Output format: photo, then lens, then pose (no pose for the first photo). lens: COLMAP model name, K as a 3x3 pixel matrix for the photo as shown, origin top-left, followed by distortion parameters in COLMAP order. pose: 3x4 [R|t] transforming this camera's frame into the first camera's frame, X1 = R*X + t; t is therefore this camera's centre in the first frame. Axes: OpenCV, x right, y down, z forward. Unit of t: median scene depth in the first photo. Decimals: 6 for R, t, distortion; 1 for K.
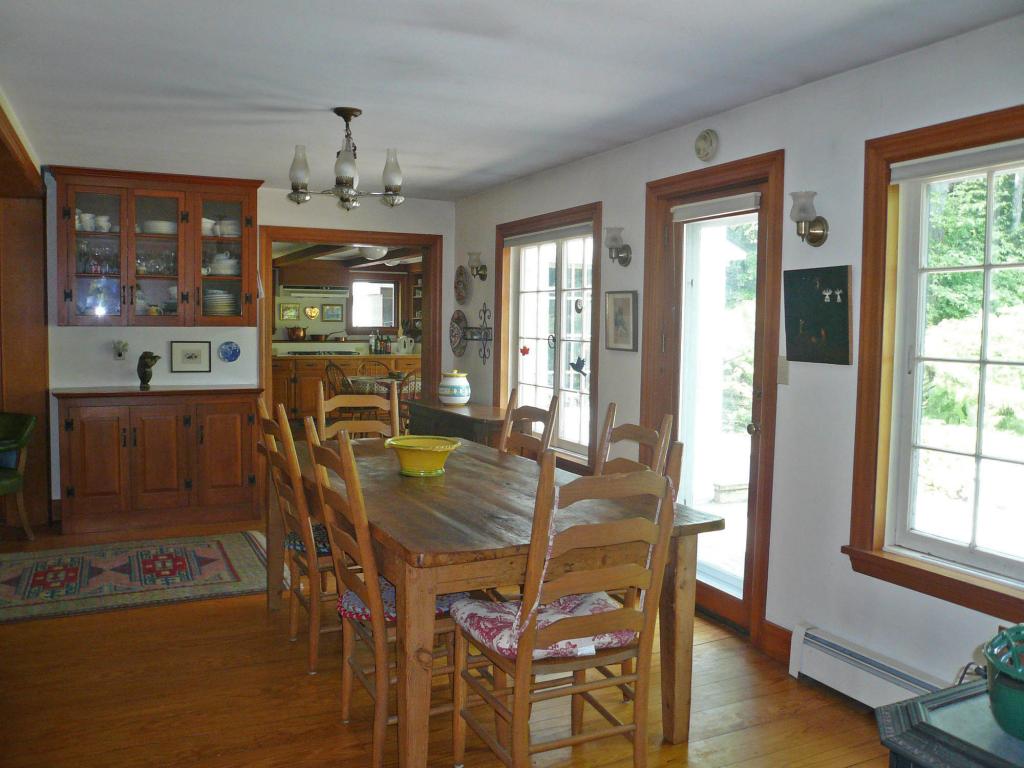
lens RADIAL K [[861.5, 0, 512.3], [0, 861.5, 383.7], [0, 0, 1]] dist [-0.079790, 0.062655]
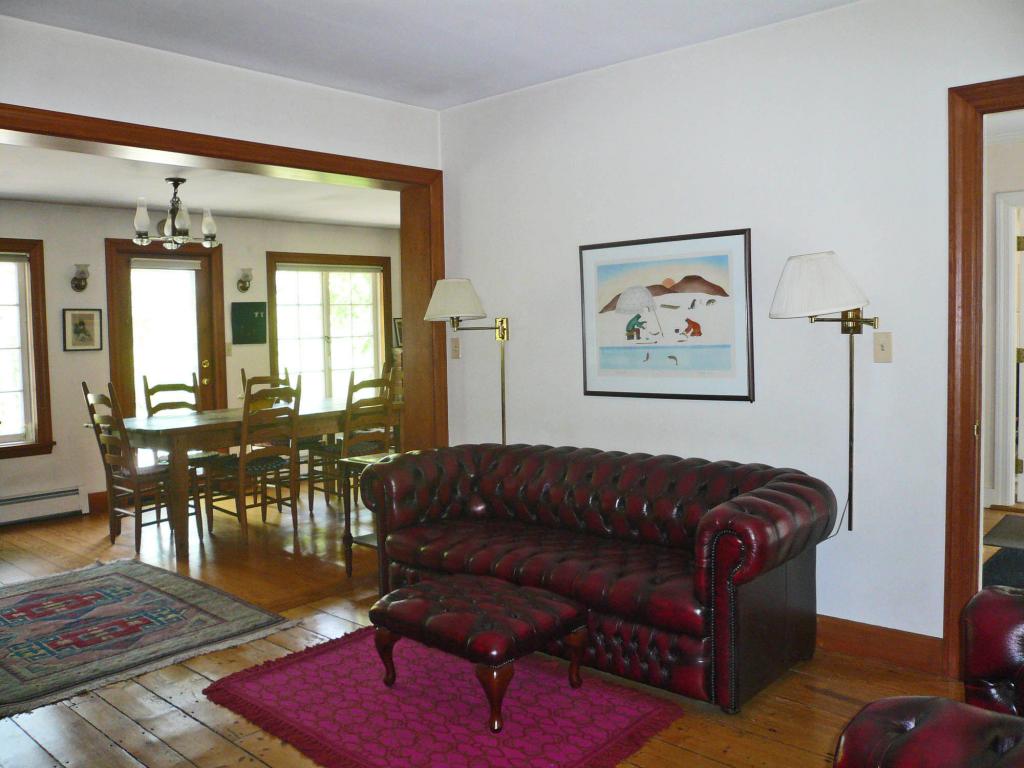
lens RADIAL K [[861.5, 0, 510.1], [0, 861.5, 381.2], [0, 0, 1]] dist [-0.079790, 0.062655]
pose [[-0.382407, -0.068711, 0.921436, -2.050480], [0.079268, 0.991115, 0.106804, -0.117388], [-0.920588, 0.113883, -0.373563, 1.260585]]
